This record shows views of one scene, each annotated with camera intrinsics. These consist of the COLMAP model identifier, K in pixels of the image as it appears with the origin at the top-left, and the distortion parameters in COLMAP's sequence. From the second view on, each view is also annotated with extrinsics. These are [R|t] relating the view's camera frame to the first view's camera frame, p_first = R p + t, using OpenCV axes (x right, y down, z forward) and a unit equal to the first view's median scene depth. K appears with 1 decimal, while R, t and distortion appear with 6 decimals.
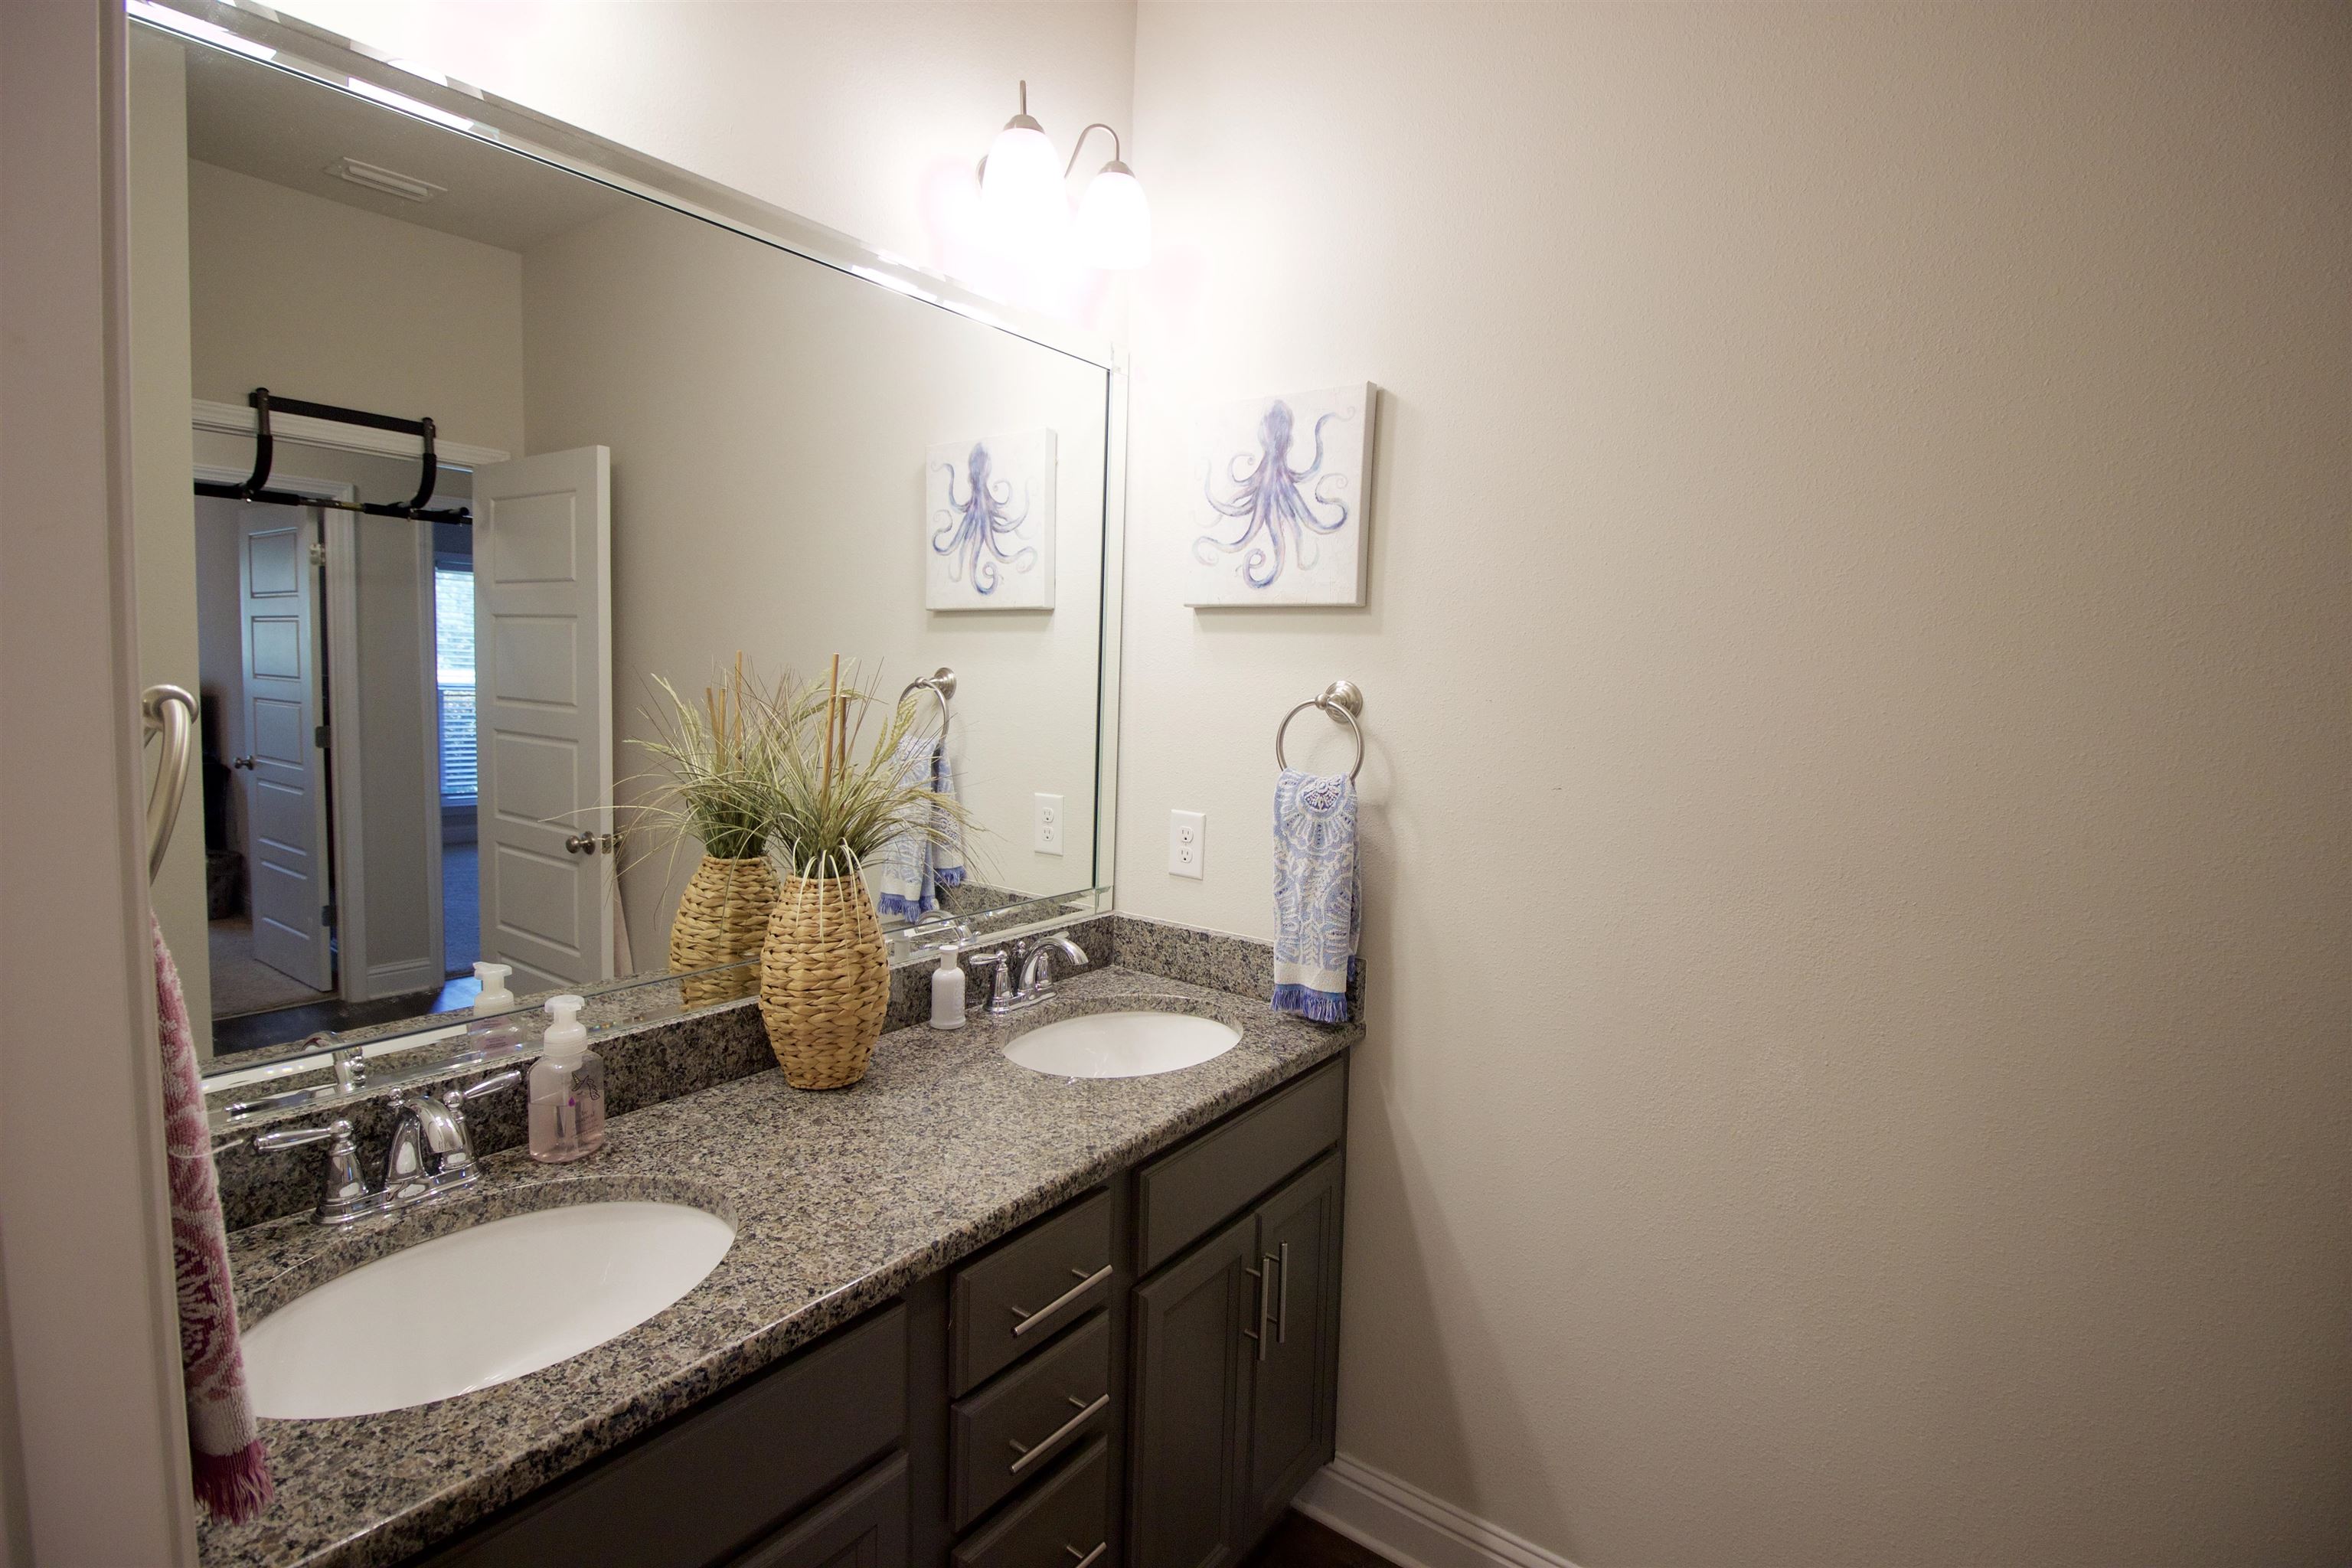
lens RADIAL K [[1086.2, 0, 1176.0], [0, 1086.2, 784.0], [0, 0, 1]] dist [-0.094296, 0.000052]
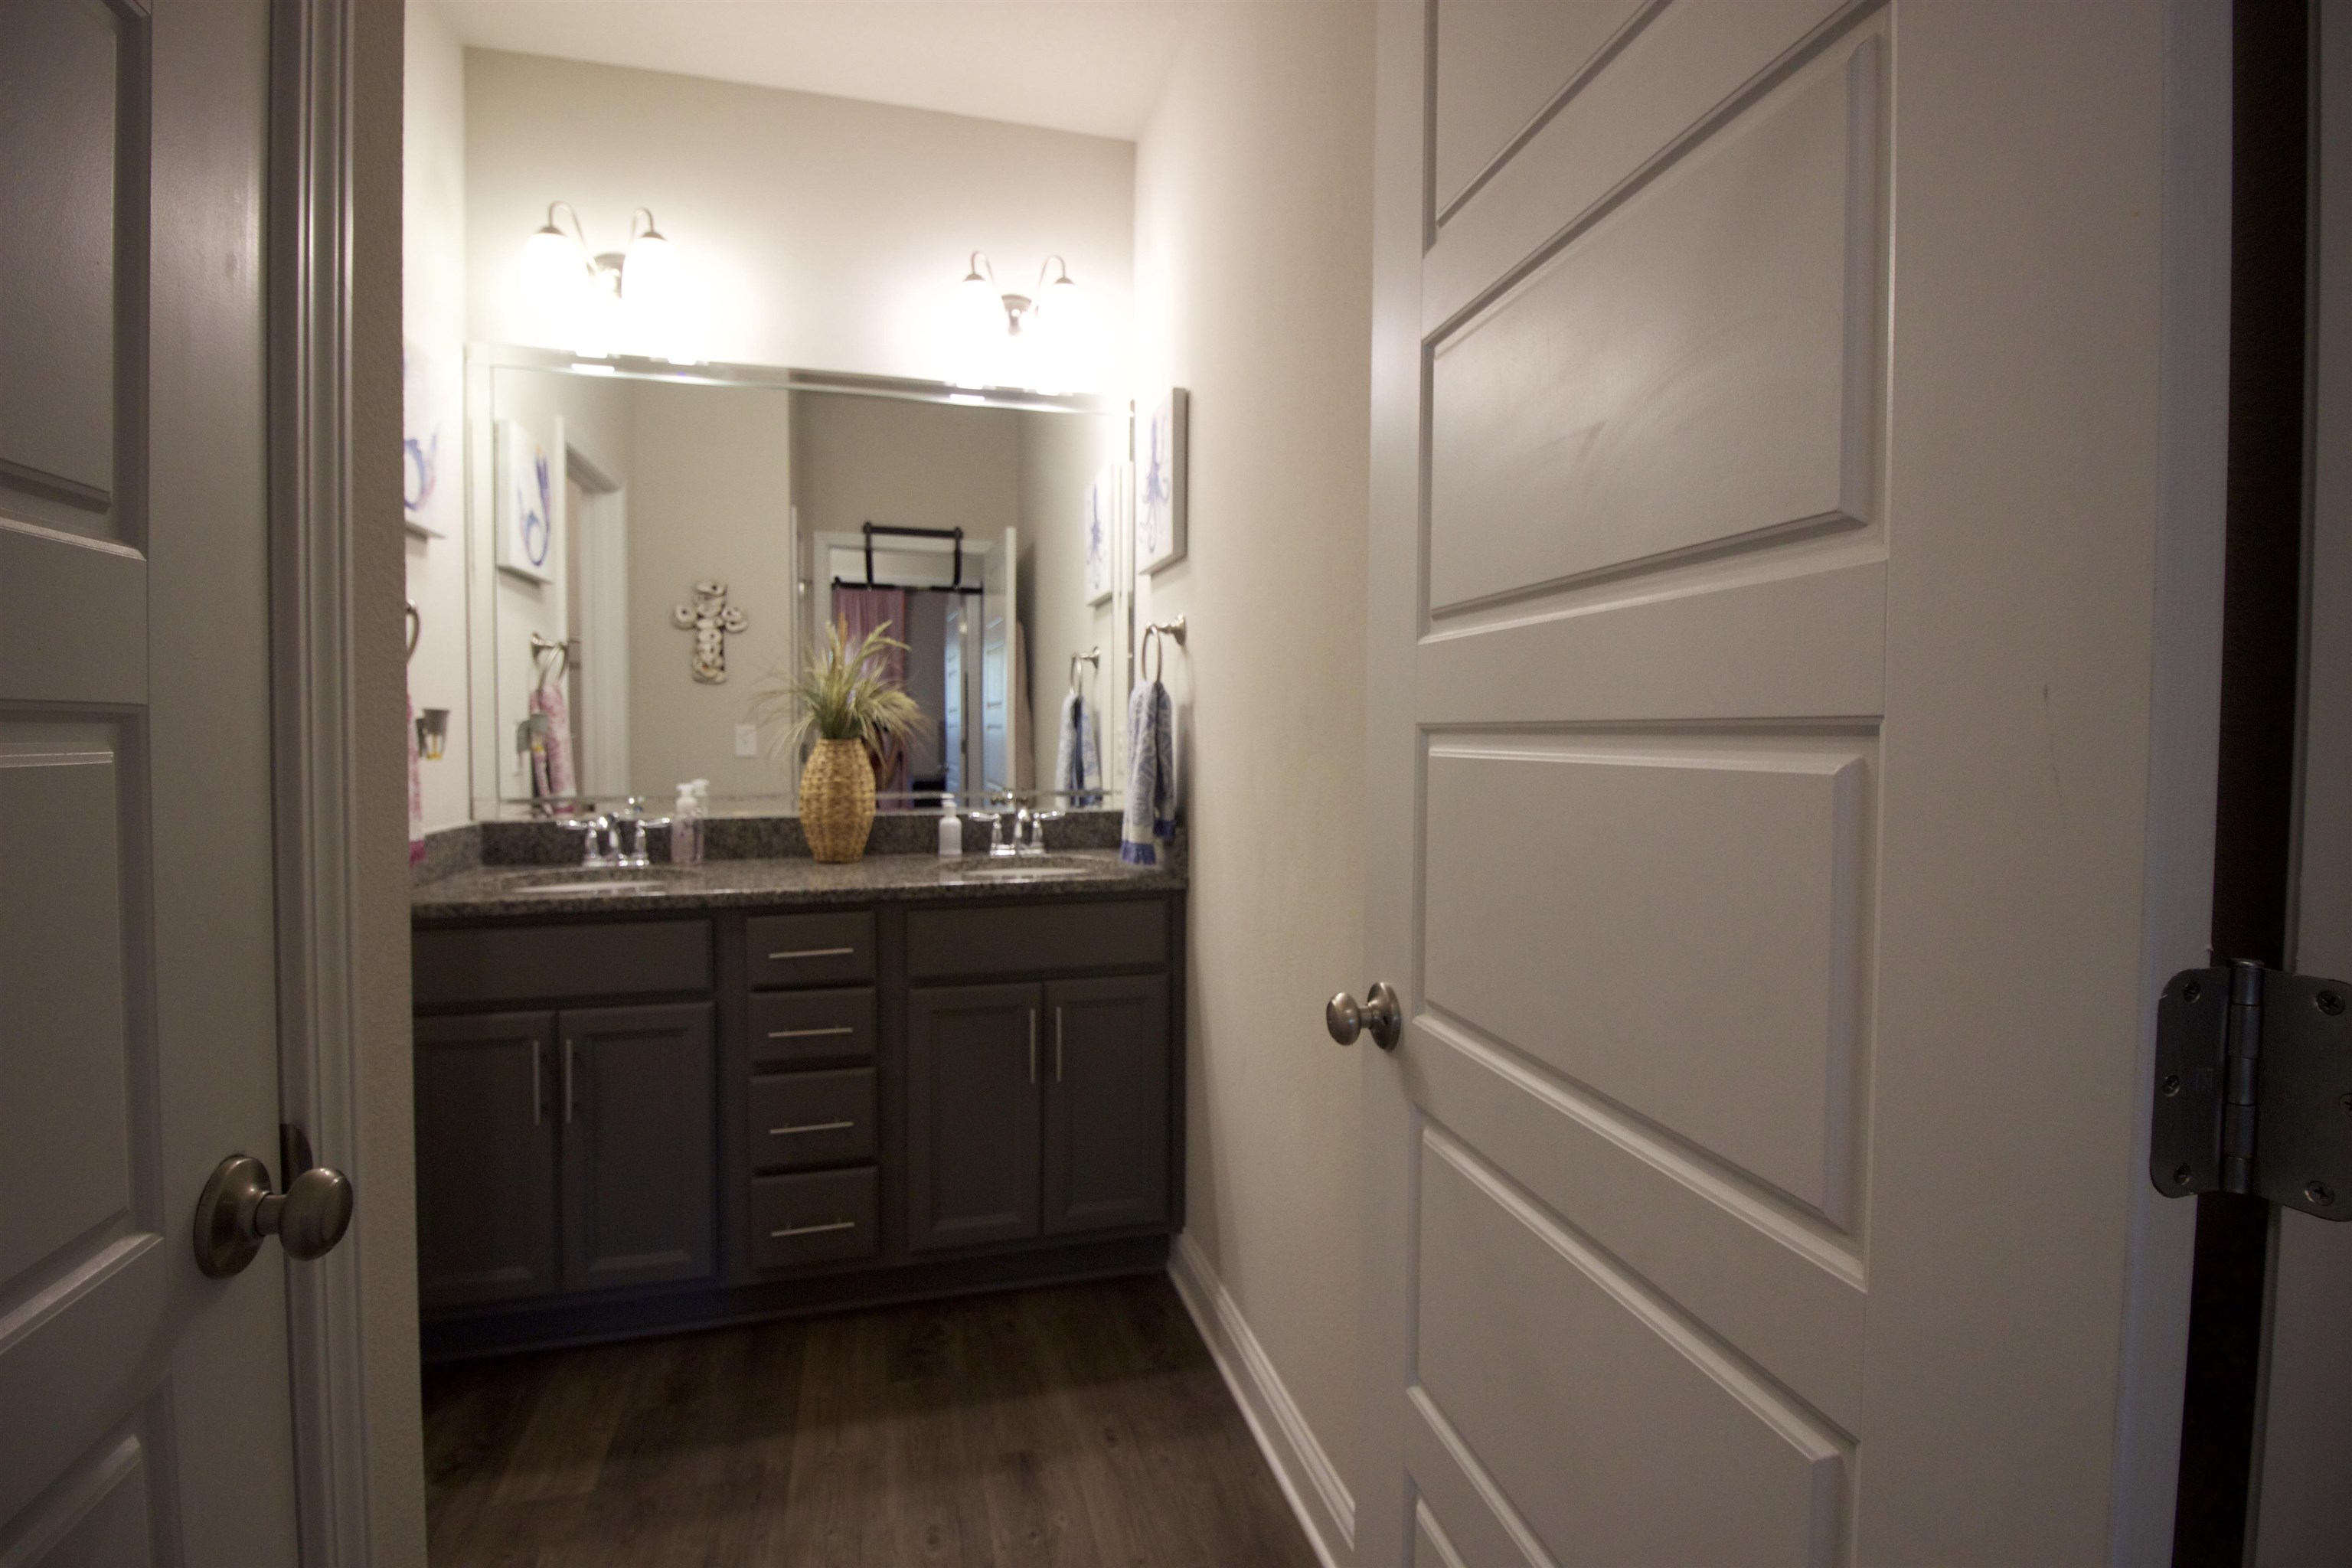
lens RADIAL K [[1086.2, 0, 1176.0], [0, 1086.2, 784.0], [0, 0, 1]] dist [-0.094296, 0.000052]
pose [[0.745040, -0.007672, -0.666976, 0.814920], [-0.038489, 0.997773, -0.054470, 0.145930], [0.665909, 0.066253, 0.743086, 0.034942]]
